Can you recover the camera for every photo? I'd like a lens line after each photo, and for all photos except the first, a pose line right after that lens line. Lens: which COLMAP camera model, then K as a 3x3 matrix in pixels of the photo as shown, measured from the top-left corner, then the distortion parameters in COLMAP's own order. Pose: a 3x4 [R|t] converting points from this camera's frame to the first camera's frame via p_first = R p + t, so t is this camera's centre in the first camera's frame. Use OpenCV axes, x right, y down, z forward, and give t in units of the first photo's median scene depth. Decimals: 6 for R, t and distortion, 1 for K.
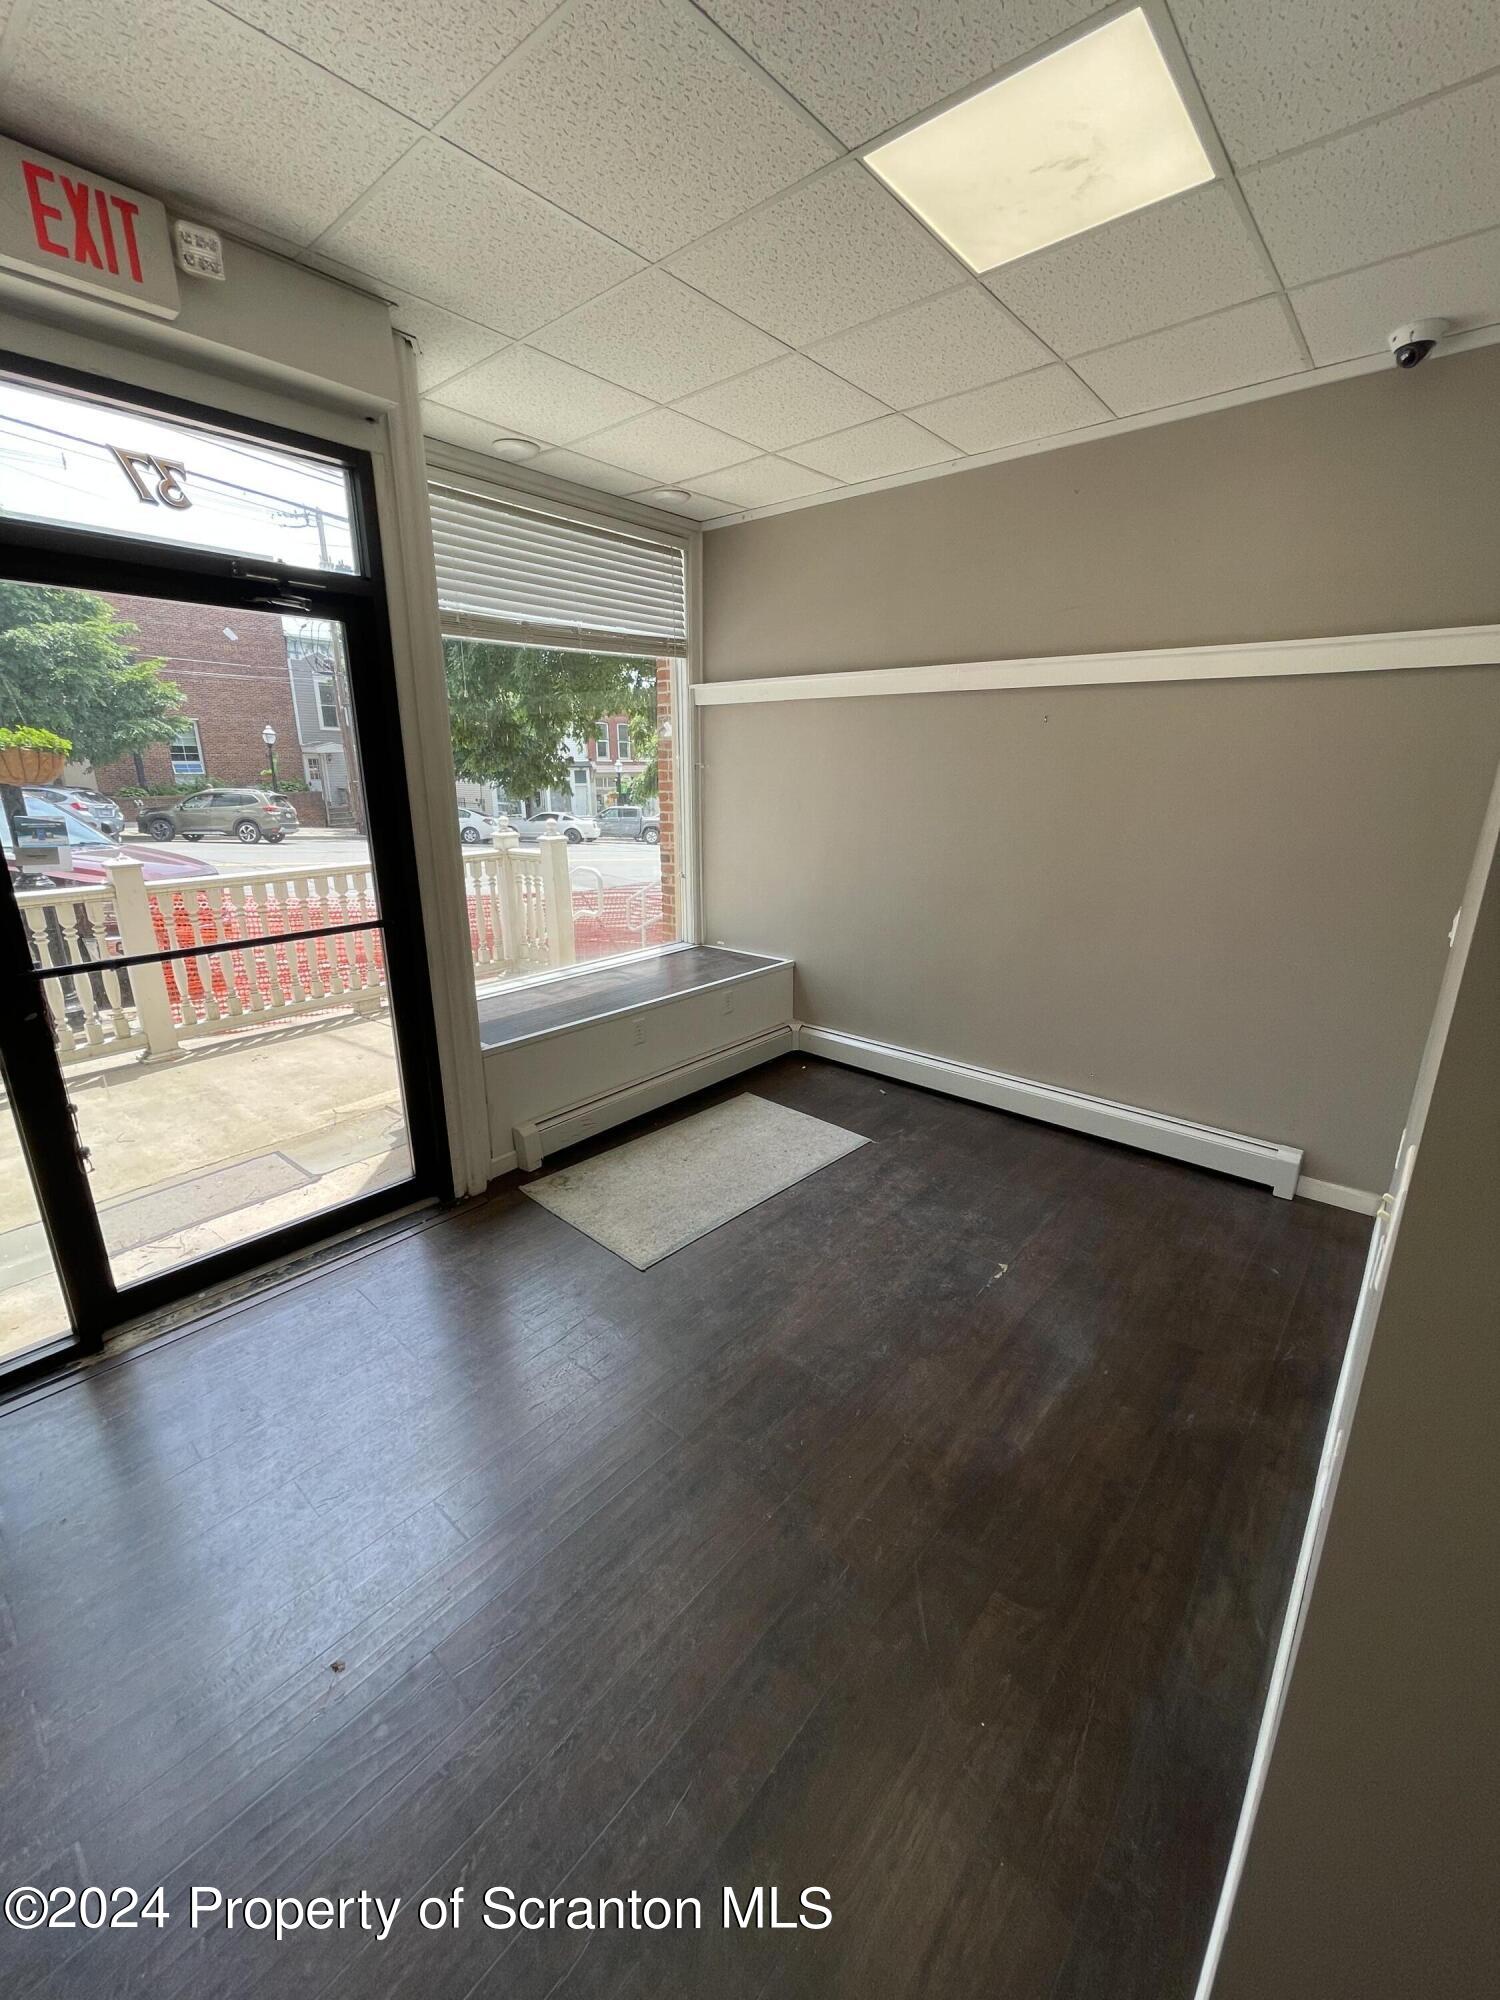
lens RADIAL K [[809.1, 0, 748.4], [0, 809.1, 995.6], [0, 0, 1]] dist [0.003675, -0.002403]
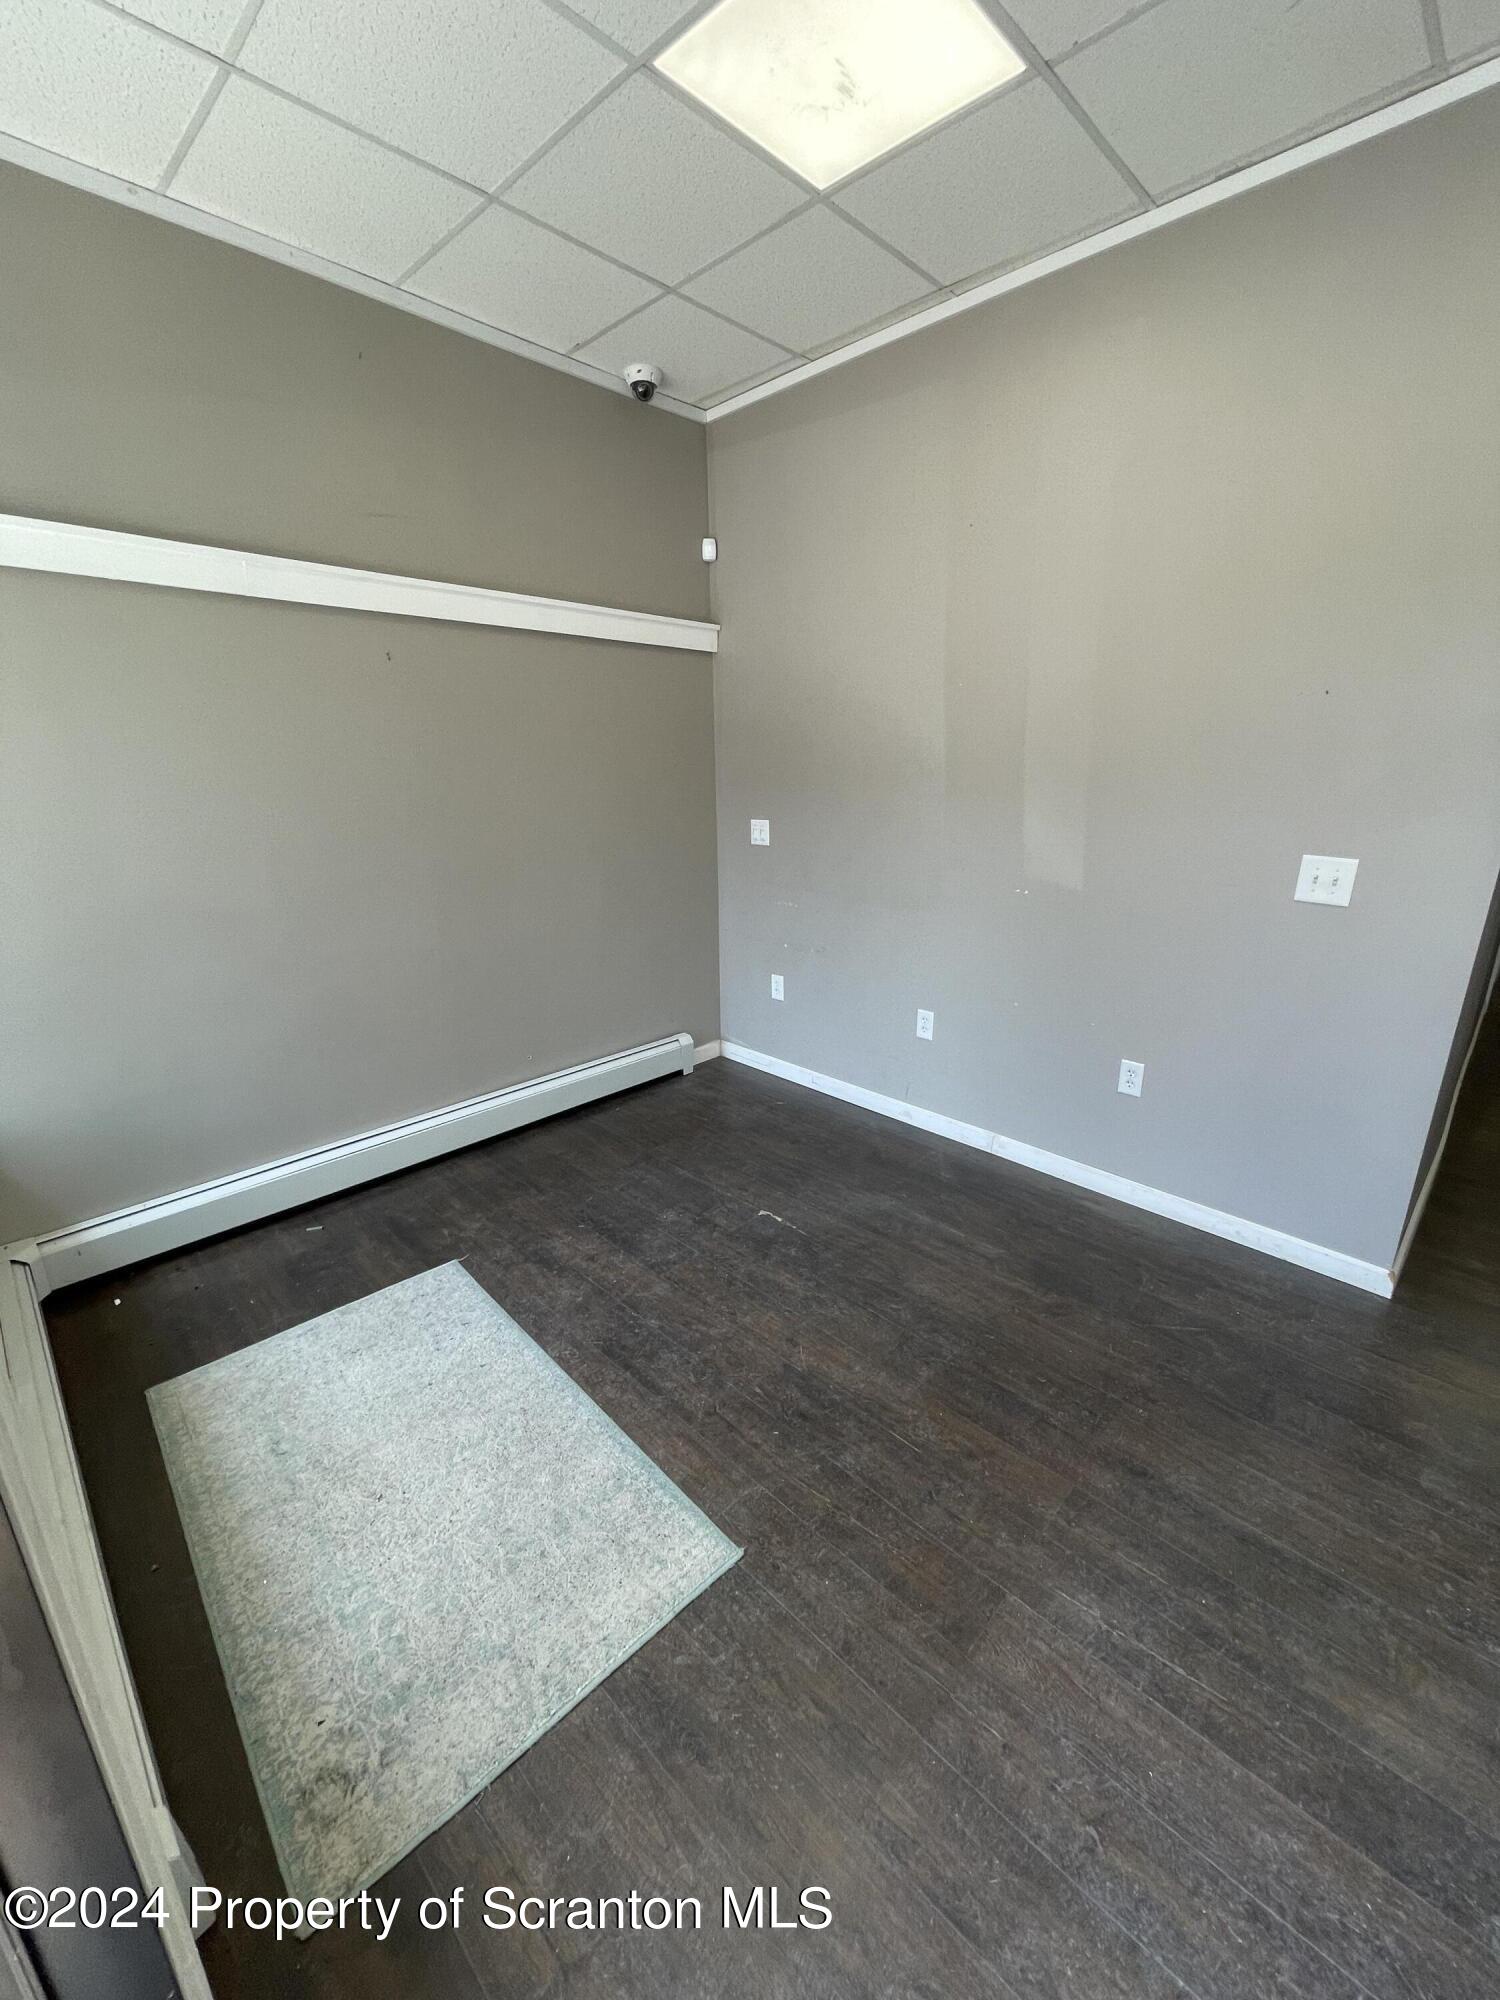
lens RADIAL K [[809.1, 0, 748.3], [0, 809.1, 995.5], [0, 0, 1]] dist [0.003675, -0.002403]
pose [[0.053626, -0.279918, 0.958525, -0.485613], [0.287227, 0.923663, 0.253668, -0.147671], [-0.956360, 0.261711, 0.129933, 0.696693]]
